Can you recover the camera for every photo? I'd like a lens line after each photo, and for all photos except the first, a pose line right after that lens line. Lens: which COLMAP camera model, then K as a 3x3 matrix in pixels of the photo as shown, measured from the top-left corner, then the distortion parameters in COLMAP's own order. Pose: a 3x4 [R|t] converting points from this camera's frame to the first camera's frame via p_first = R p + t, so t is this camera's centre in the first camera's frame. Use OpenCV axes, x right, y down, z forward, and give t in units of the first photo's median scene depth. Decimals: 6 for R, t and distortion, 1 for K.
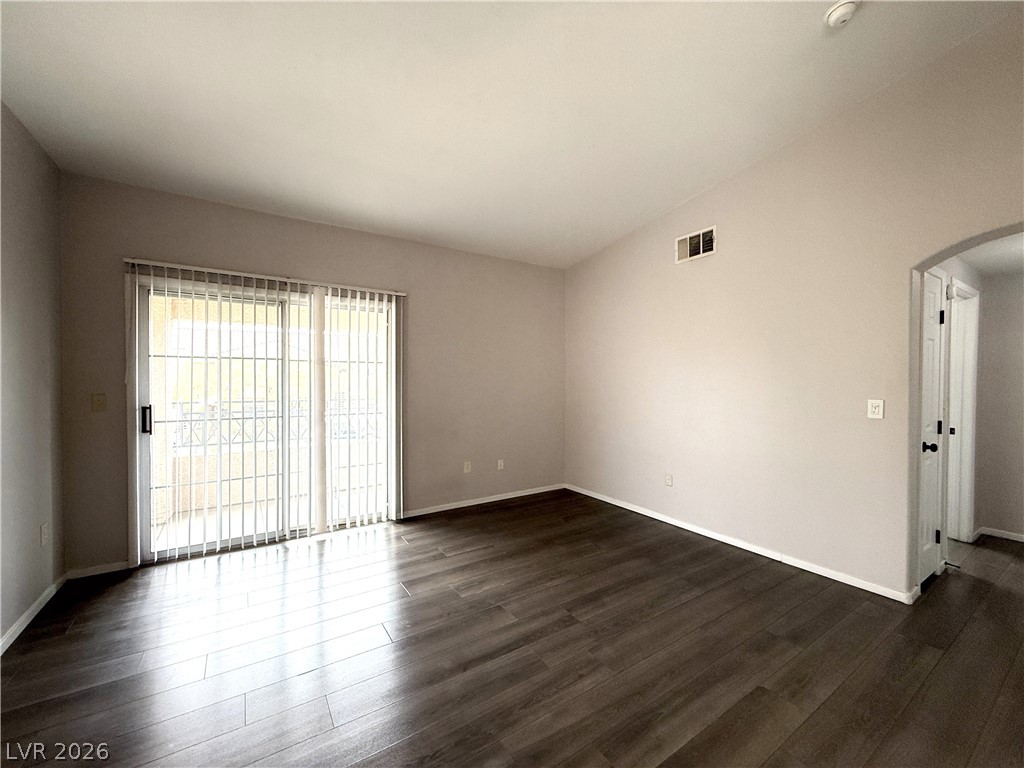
lens RADIAL K [[407.6, 0, 507.0], [0, 407.6, 385.4], [0, 0, 1]] dist [0.000457, 0.000078]
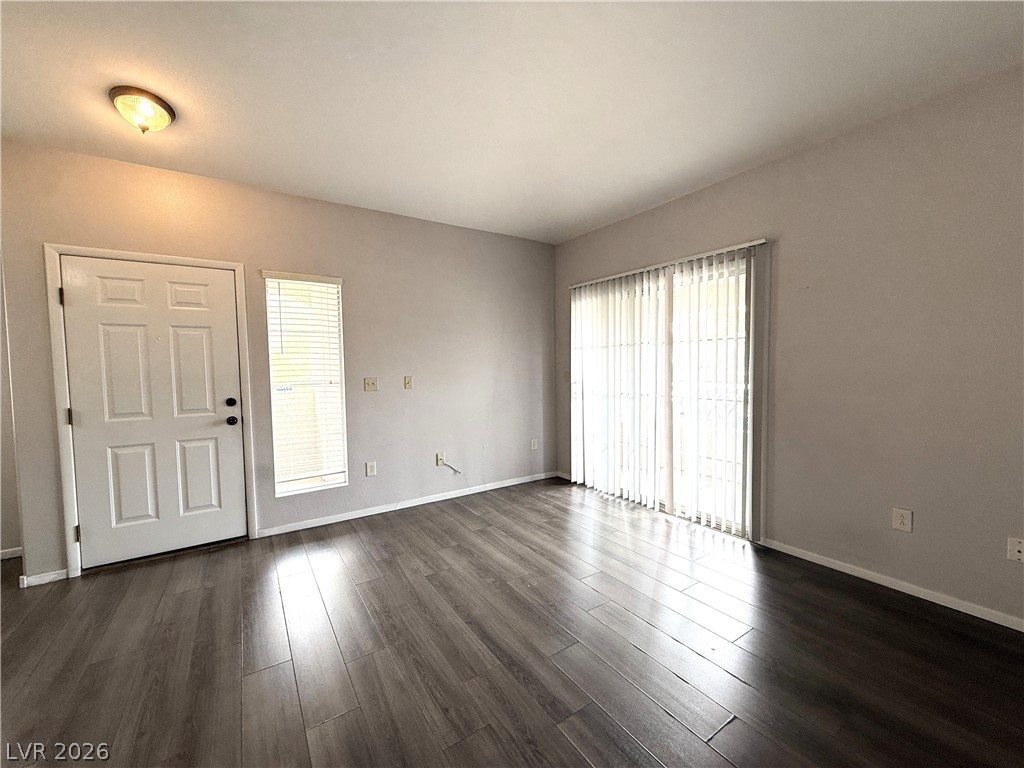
lens RADIAL K [[407.6, 0, 507.0], [0, 407.6, 385.4], [0, 0, 1]] dist [0.000457, 0.000078]
pose [[0.003486, 0.047342, -0.998873, 0.586697], [0.002454, 0.998875, 0.047351, -0.002049], [0.999991, -0.002616, 0.003366, 0.661337]]
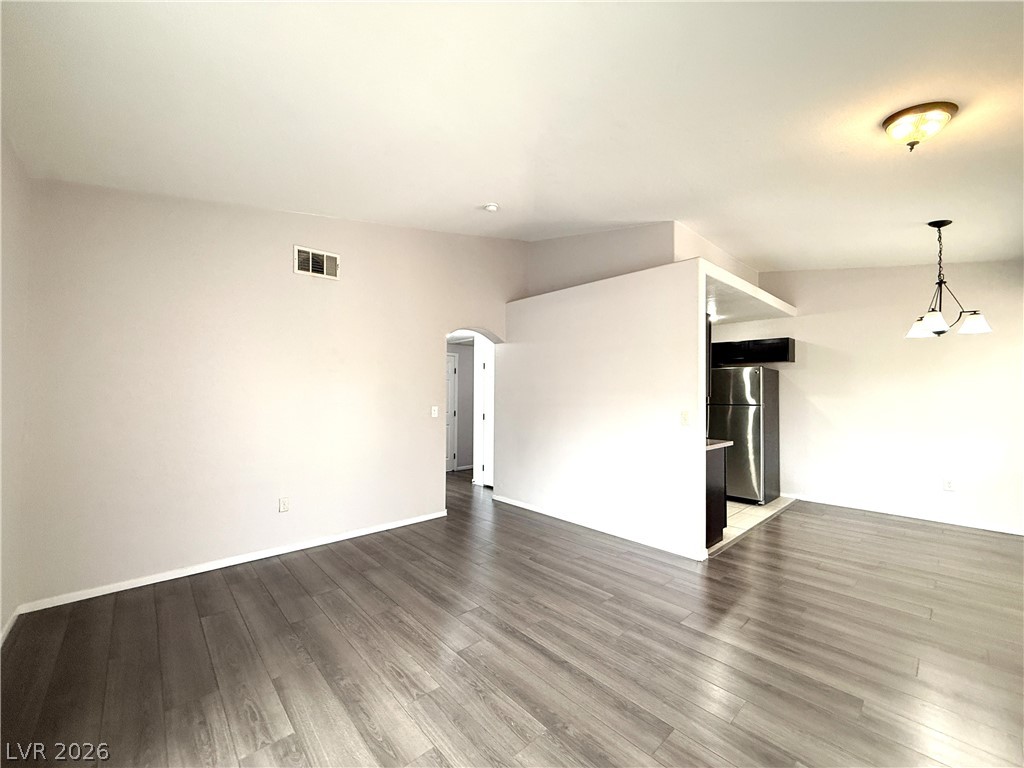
lens RADIAL K [[407.6, 0, 507.0], [0, 407.6, 385.4], [0, 0, 1]] dist [0.000457, 0.000078]
pose [[-0.159662, 0.016213, 0.987039, -0.704018], [0.009757, 0.999842, -0.014845, -0.020189], [-0.987124, 0.007260, -0.159795, 0.793936]]
